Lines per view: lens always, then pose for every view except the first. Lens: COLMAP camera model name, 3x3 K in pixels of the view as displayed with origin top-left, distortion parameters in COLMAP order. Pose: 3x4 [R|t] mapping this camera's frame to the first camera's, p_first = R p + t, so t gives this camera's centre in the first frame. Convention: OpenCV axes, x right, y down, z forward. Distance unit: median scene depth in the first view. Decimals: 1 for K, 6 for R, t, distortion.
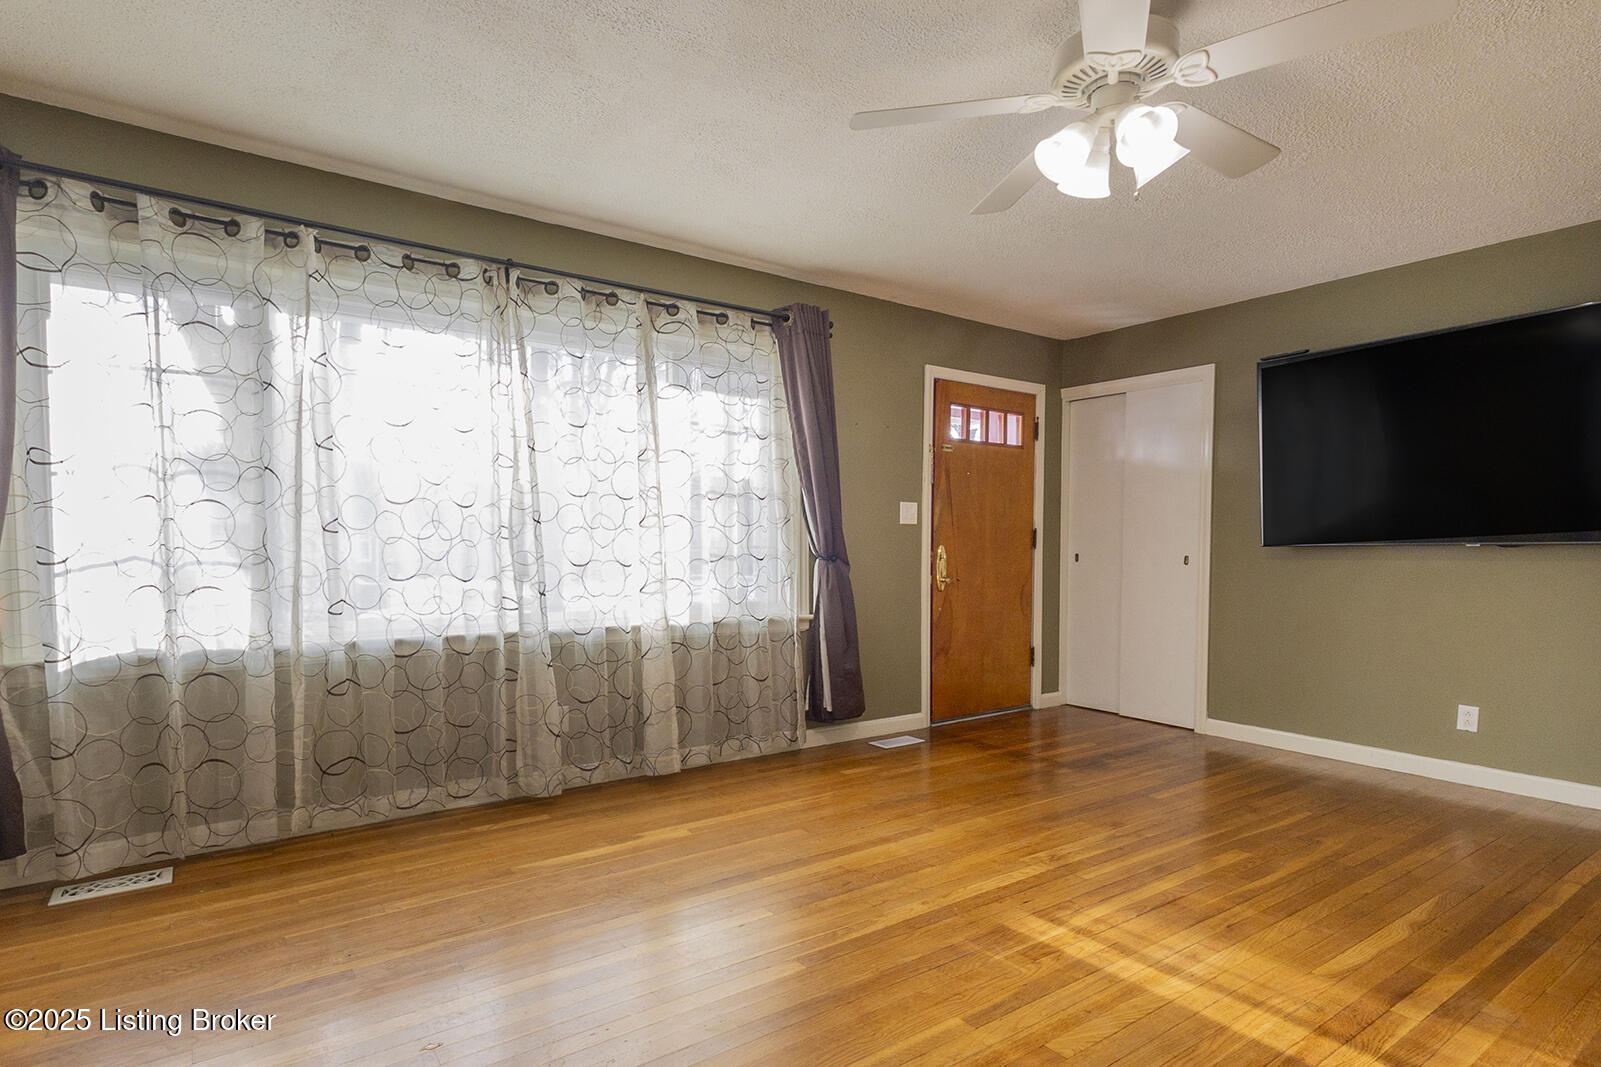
lens RADIAL K [[740.5, 0, 800.5], [0, 740.5, 533.5], [0, 0, 1]] dist [-0.000735, -0.000167]
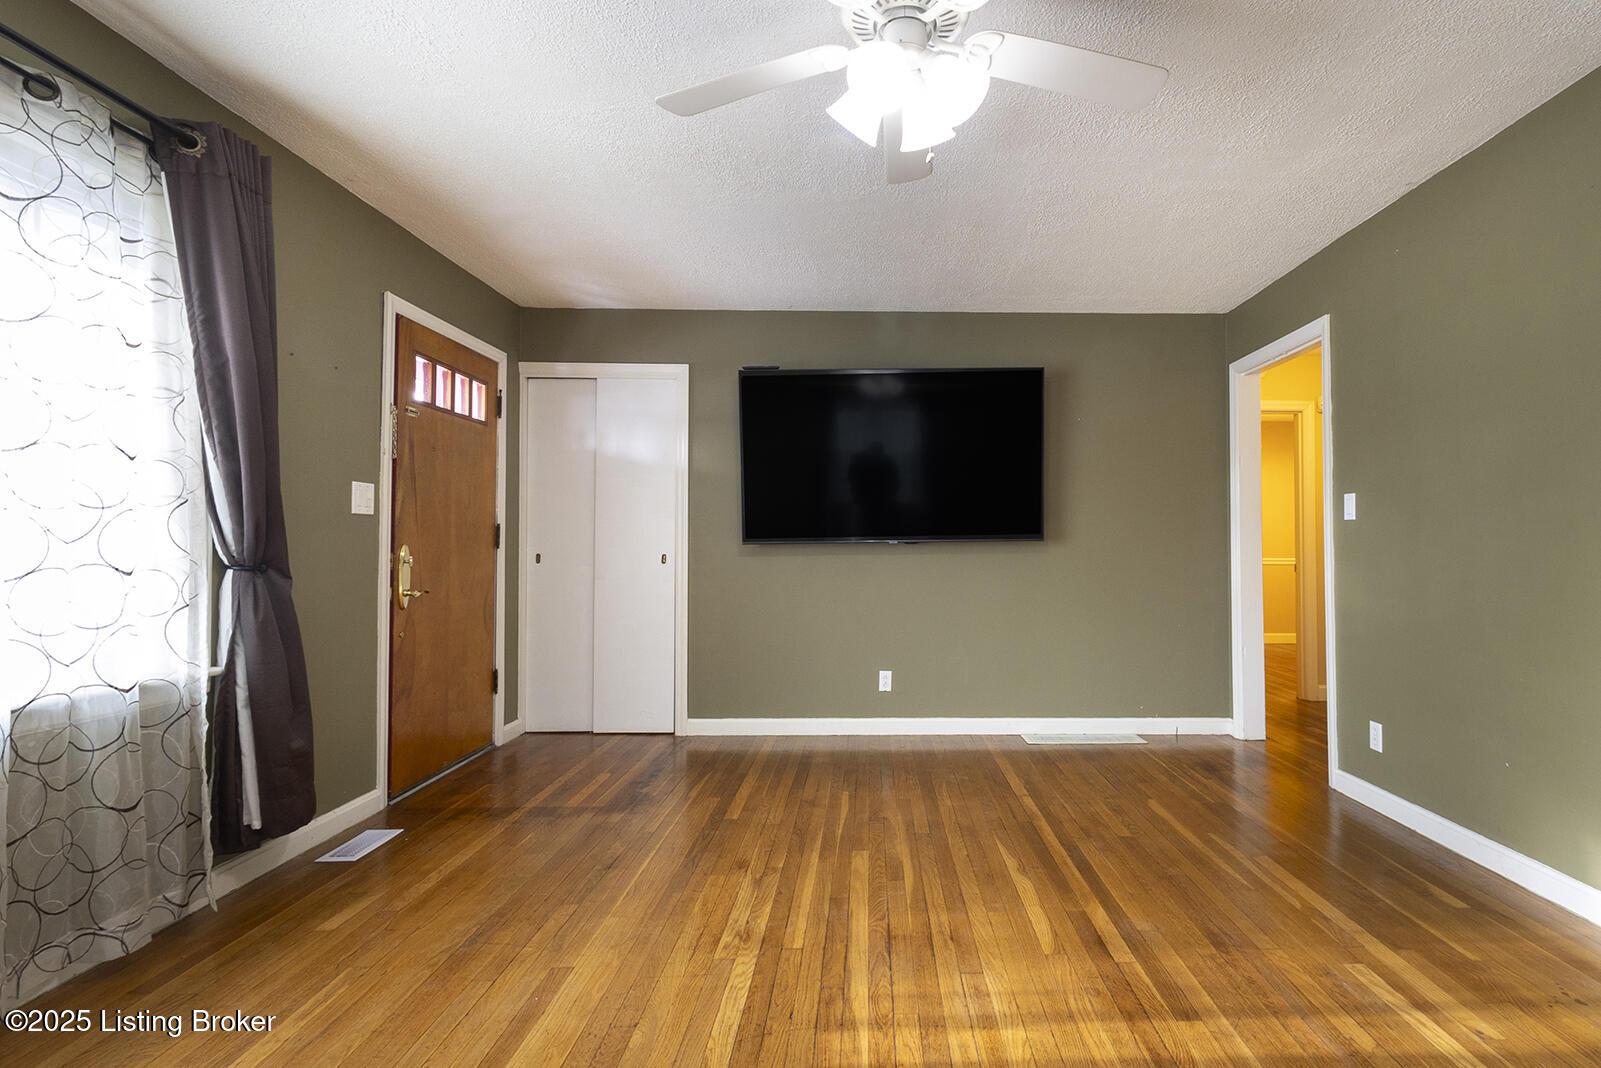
lens RADIAL K [[752.9, 0, 796.5], [0, 752.9, 502.2], [0, 0, 1]] dist [0.002721, 0.000353]
pose [[0.611538, 0.040194, 0.790194, -0.158707], [-0.010098, 0.999024, -0.043001, 0.002240], [-0.791151, 0.018317, 0.611347, 0.251939]]
